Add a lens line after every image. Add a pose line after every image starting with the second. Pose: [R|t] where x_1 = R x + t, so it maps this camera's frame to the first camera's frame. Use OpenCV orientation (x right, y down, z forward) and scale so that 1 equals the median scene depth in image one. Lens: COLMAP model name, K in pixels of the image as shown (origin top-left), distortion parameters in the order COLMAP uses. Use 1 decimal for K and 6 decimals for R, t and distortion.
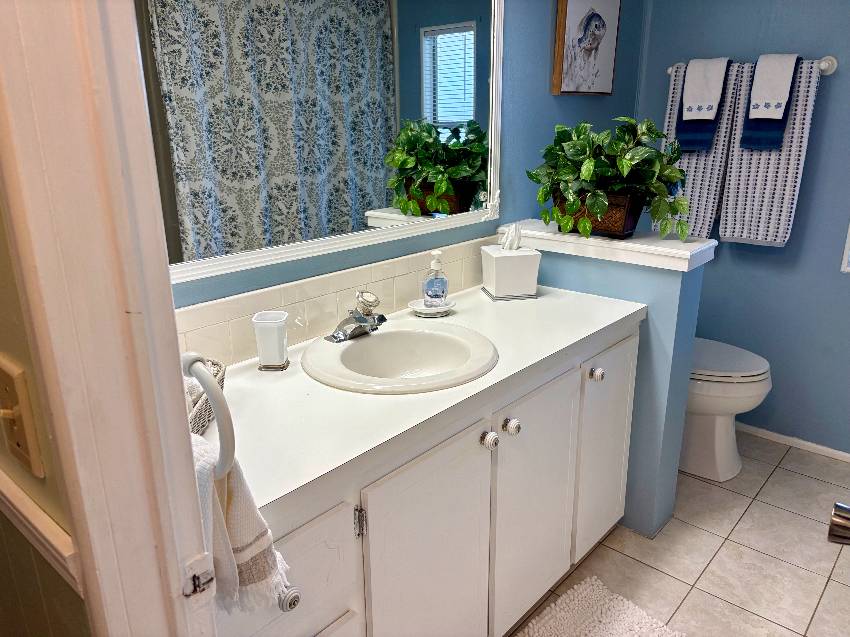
lens RADIAL K [[636.4, 0, 425.0], [0, 636.4, 318.5], [0, 0, 1]] dist [0.062662, -0.054230]
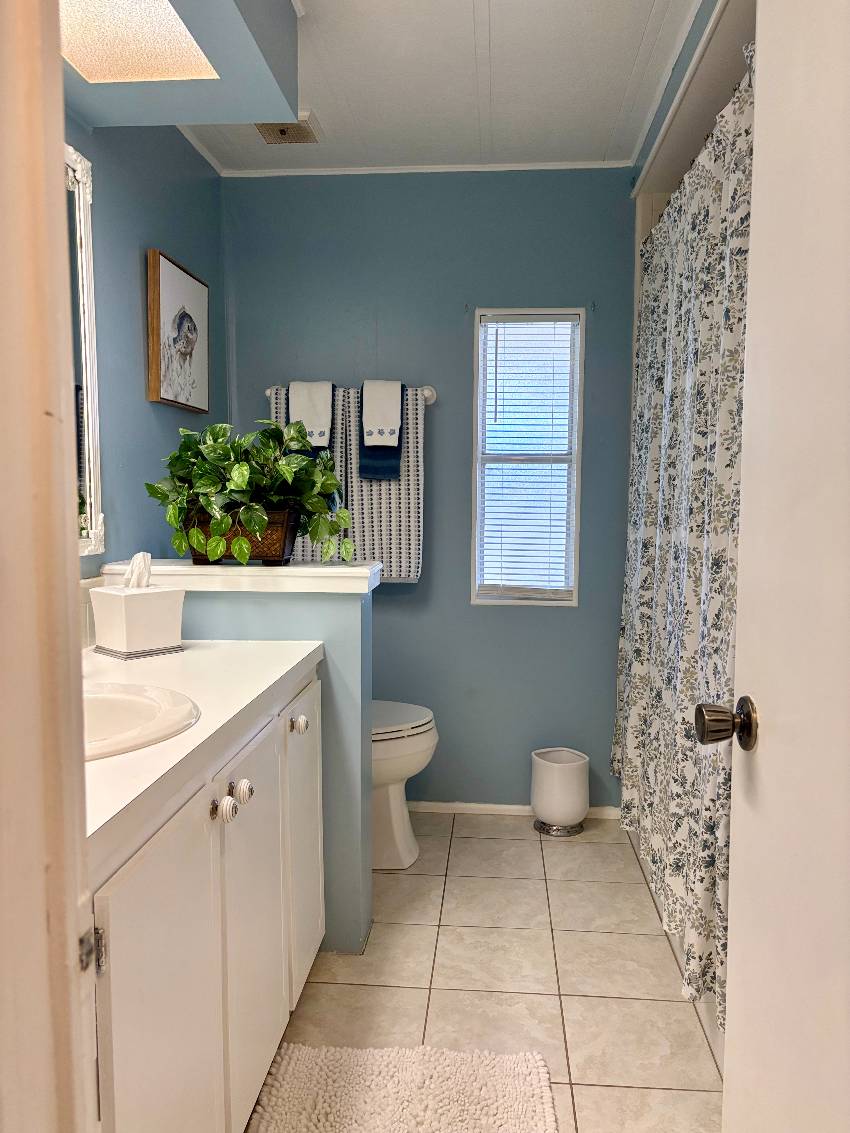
lens RADIAL K [[848.3, 0, 425.0], [0, 848.3, 566.5], [0, 0, 1]] dist [0.062662, -0.054230]
pose [[0.814703, -0.044455, 0.578172, -0.143453], [0.167474, 0.972608, -0.161205, 0.070154], [-0.555168, 0.228163, 0.799831, 0.045294]]
